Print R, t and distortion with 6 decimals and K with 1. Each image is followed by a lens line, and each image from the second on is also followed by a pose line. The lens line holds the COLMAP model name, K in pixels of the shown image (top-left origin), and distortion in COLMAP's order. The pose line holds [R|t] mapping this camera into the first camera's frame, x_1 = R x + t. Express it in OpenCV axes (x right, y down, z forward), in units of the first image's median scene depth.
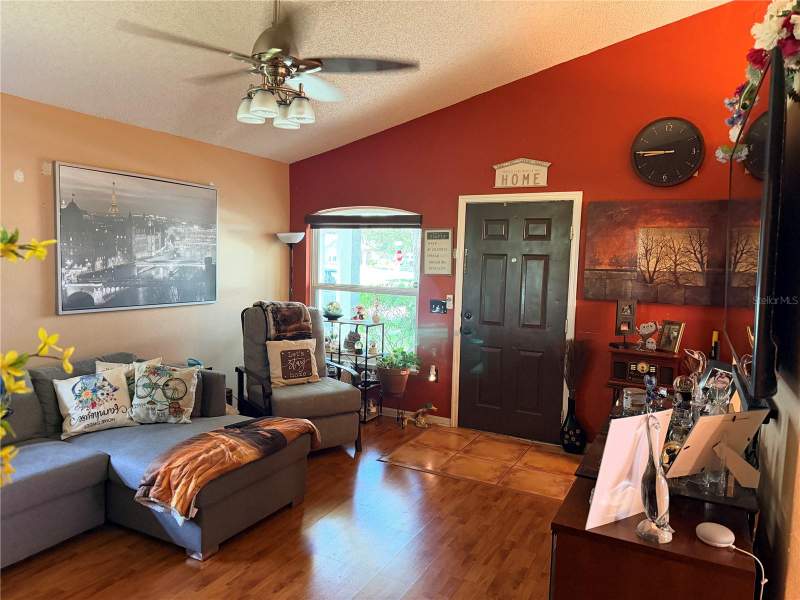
lens RADIAL K [[571.1, 0, 398.1], [0, 571.1, 303.2], [0, 0, 1]] dist [0.035170, -0.001192]
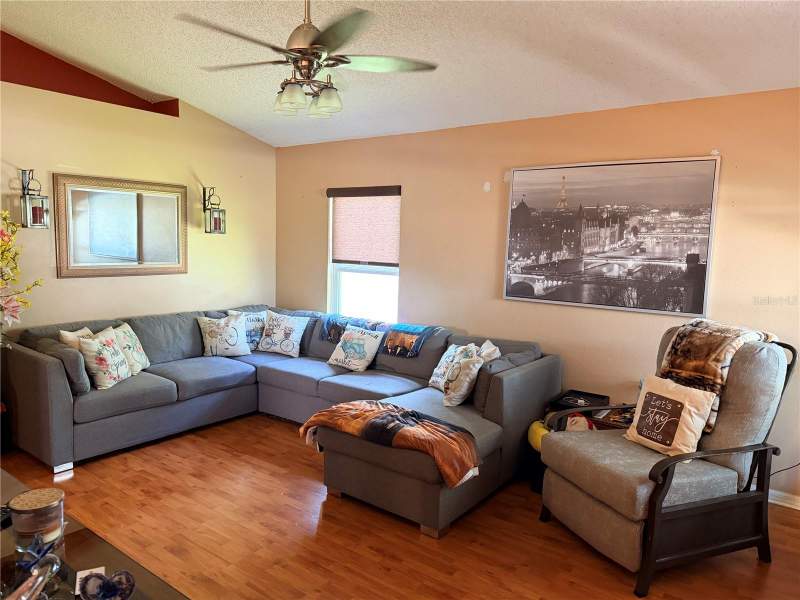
lens RADIAL K [[571.1, 0, 397.3], [0, 571.1, 301.0], [0, 0, 1]] dist [0.035170, -0.001192]
pose [[-0.153181, 0.086909, -0.984369, 0.543485], [-0.102026, 0.989411, 0.103230, -0.067392], [0.982917, 0.116244, -0.142692, 0.860008]]
